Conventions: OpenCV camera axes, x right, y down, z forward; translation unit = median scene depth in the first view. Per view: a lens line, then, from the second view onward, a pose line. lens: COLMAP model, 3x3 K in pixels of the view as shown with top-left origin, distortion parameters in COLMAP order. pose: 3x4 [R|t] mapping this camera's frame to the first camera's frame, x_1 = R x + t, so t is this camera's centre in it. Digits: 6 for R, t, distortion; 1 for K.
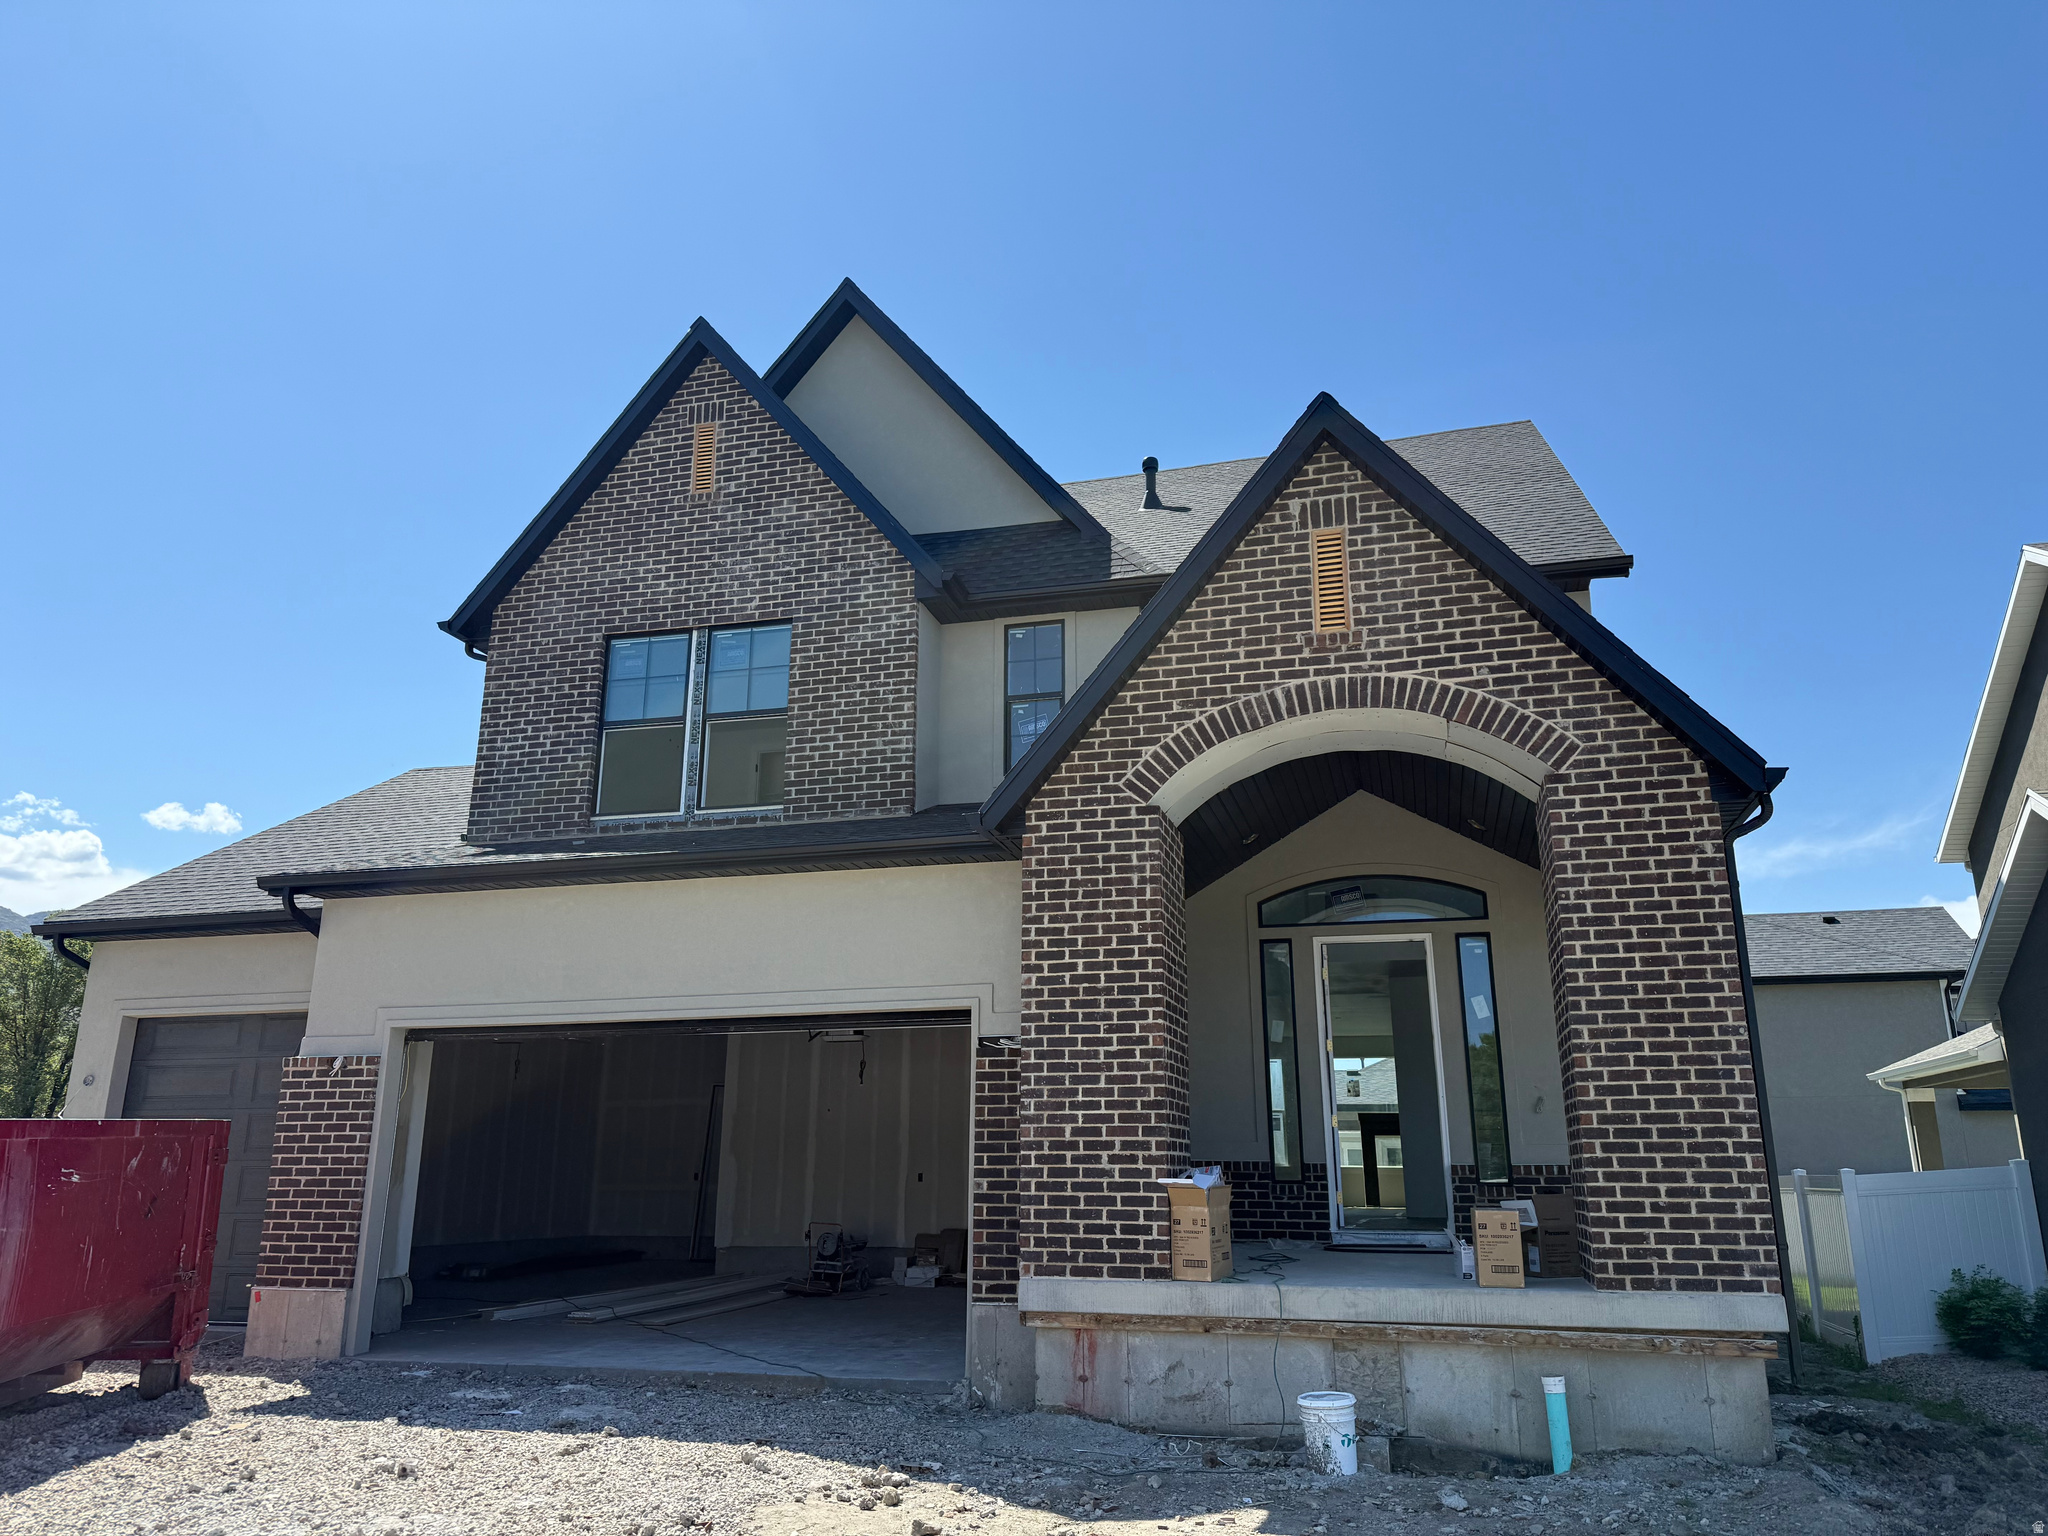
lens RADIAL K [[1399.9, 0, 963.3], [0, 1399.9, 764.2], [0, 0, 1]] dist [0.082187, -0.076206]
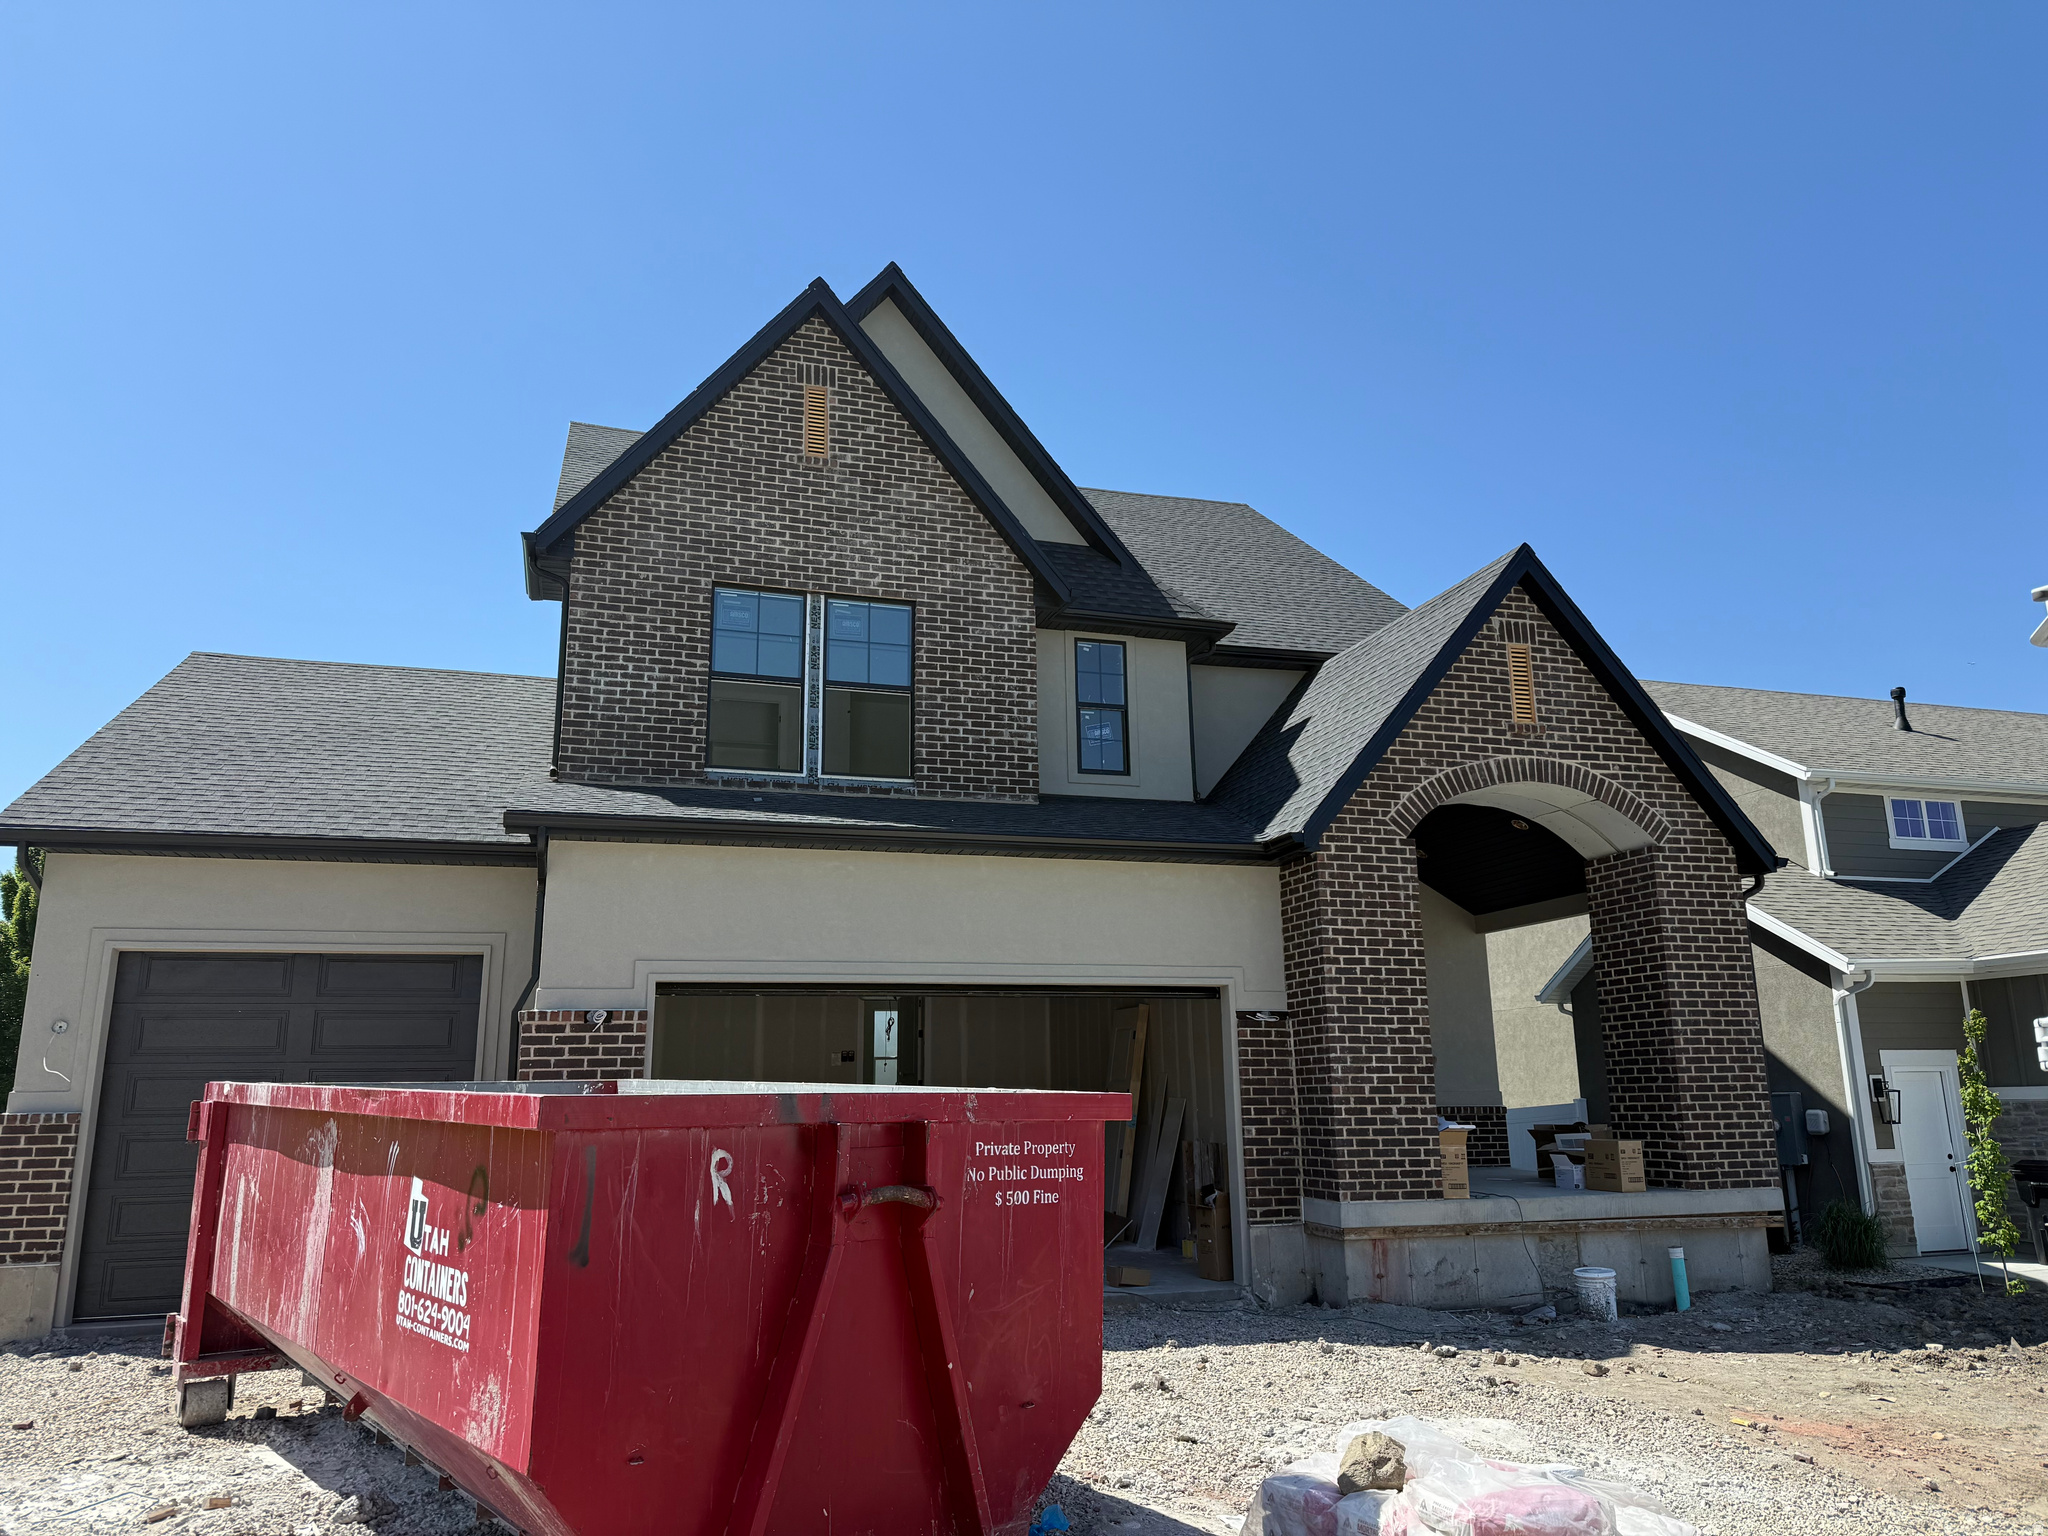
lens RADIAL K [[1399.9, 0, 963.3], [0, 1399.9, 764.2], [0, 0, 1]] dist [0.082187, -0.076206]
pose [[0.853446, 0.105551, 0.510381, -0.885011], [-0.130510, 0.991359, 0.013214, -0.002163], [-0.504576, -0.077887, 0.859847, 0.096338]]
